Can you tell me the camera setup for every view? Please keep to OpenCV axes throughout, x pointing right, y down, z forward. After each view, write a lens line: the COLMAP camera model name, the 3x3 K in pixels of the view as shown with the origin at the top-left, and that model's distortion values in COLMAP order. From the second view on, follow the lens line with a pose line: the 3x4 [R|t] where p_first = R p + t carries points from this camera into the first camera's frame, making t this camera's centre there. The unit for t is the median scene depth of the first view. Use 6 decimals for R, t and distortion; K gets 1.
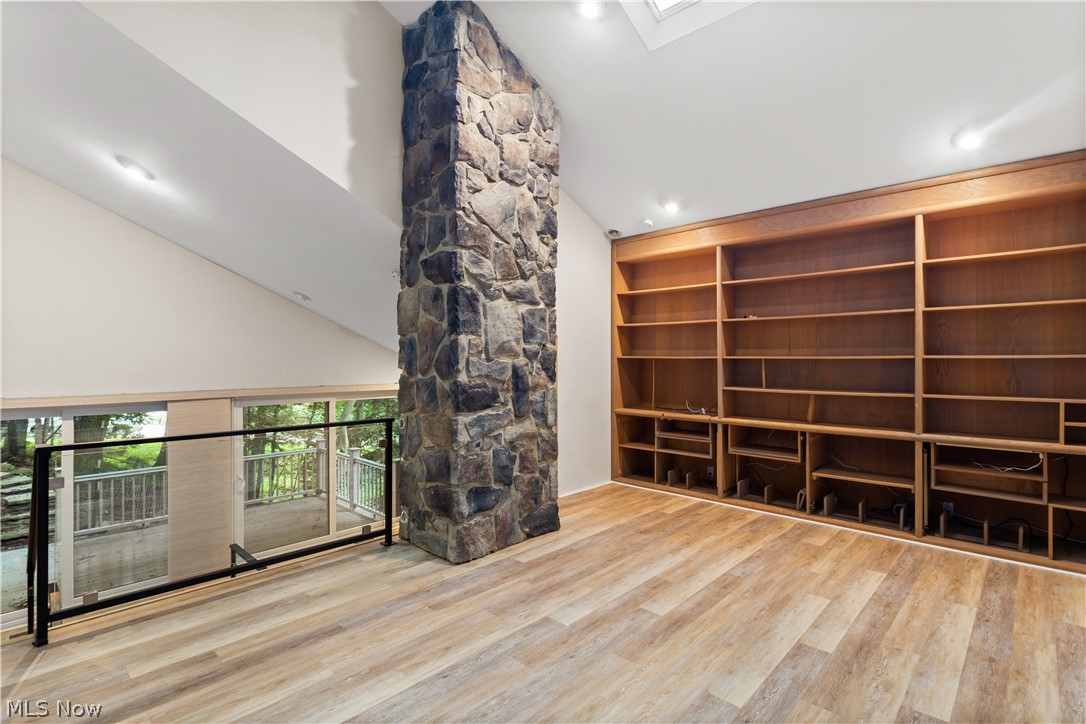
lens RADIAL K [[514.6, 0, 546.3], [0, 514.6, 361.3], [0, 0, 1]] dist [0.001724, -0.000867]
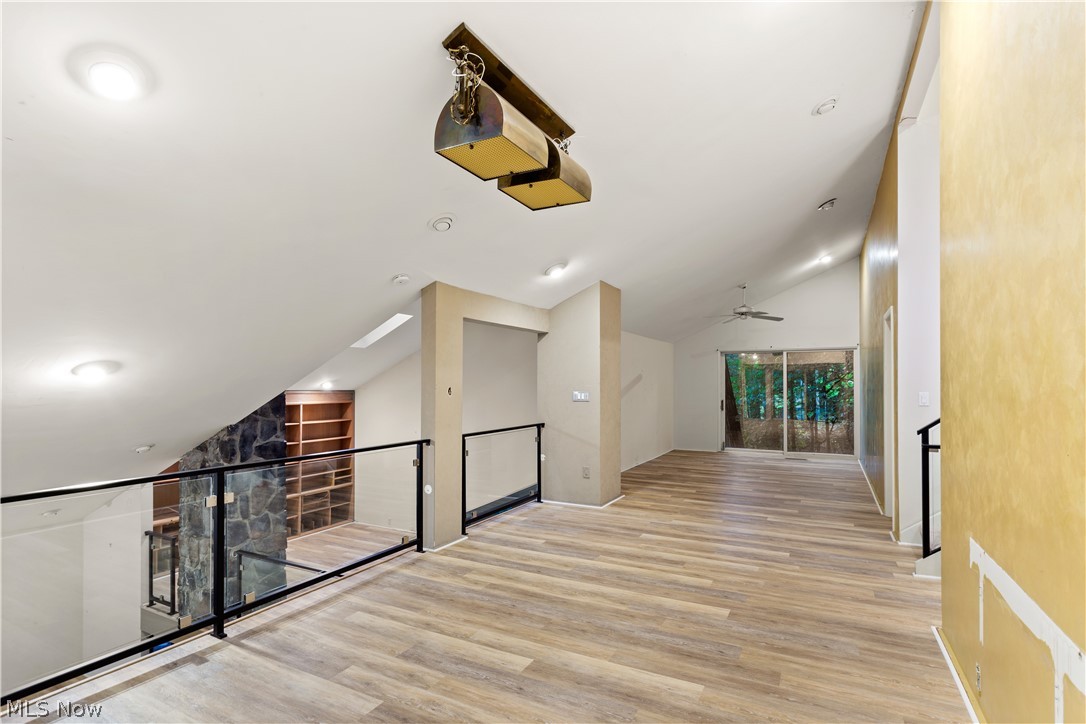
lens RADIAL K [[528.3, 0, 546.3], [0, 528.3, 385.9], [0, 0, 1]] dist [-0.001155, 0.000525]
pose [[-0.266880, 0.001118, 0.963729, -2.042212], [-0.000019, 0.999999, -0.001165, -0.371862], [-0.963730, -0.000329, -0.266880, 0.545820]]
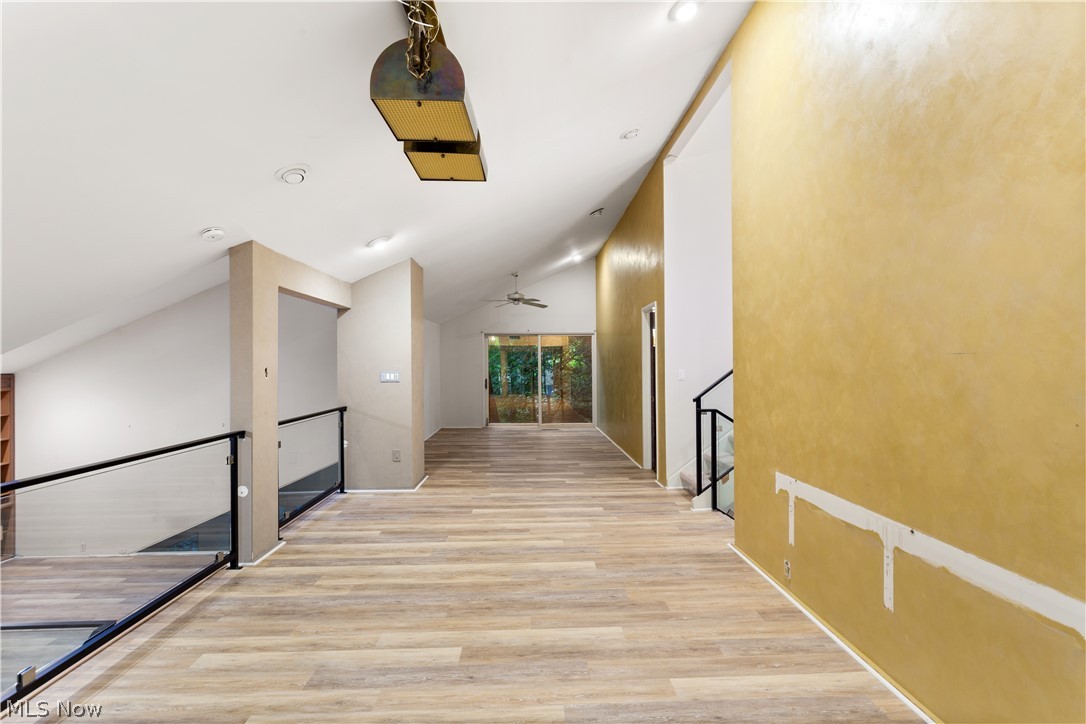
lens RADIAL K [[523.4, 0, 542.5], [0, 523.4, 367.9], [0, 0, 1]] dist [-0.000769, 0.001132]
pose [[-0.712284, 0.001354, 0.701890, -1.904116], [0.004917, 0.999983, 0.003060, -0.370305], [-0.701874, 0.005631, -0.712278, 0.787782]]
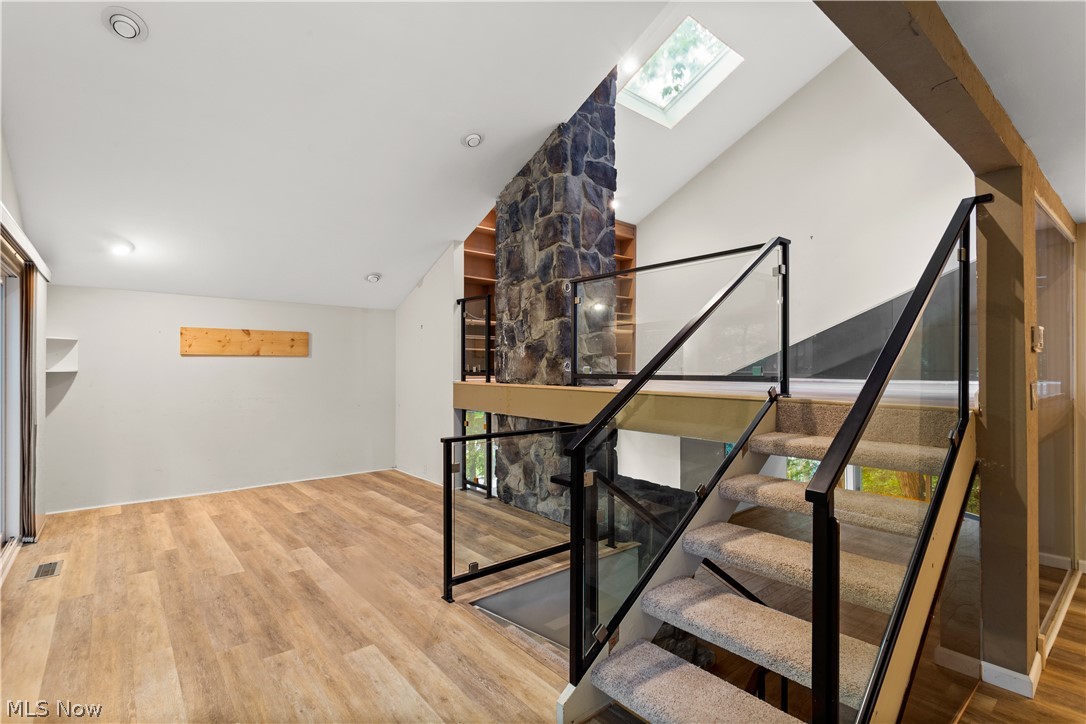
lens RADIAL K [[516.2, 0, 544.5], [0, 516.2, 364.8], [0, 0, 1]] dist [-0.002026, 0.000021]
pose [[0.112827, 0.001561, 0.993613, -1.486198], [-0.001699, 0.999998, -0.001379, 0.306668], [-0.993613, -0.001532, 0.112830, 0.933019]]
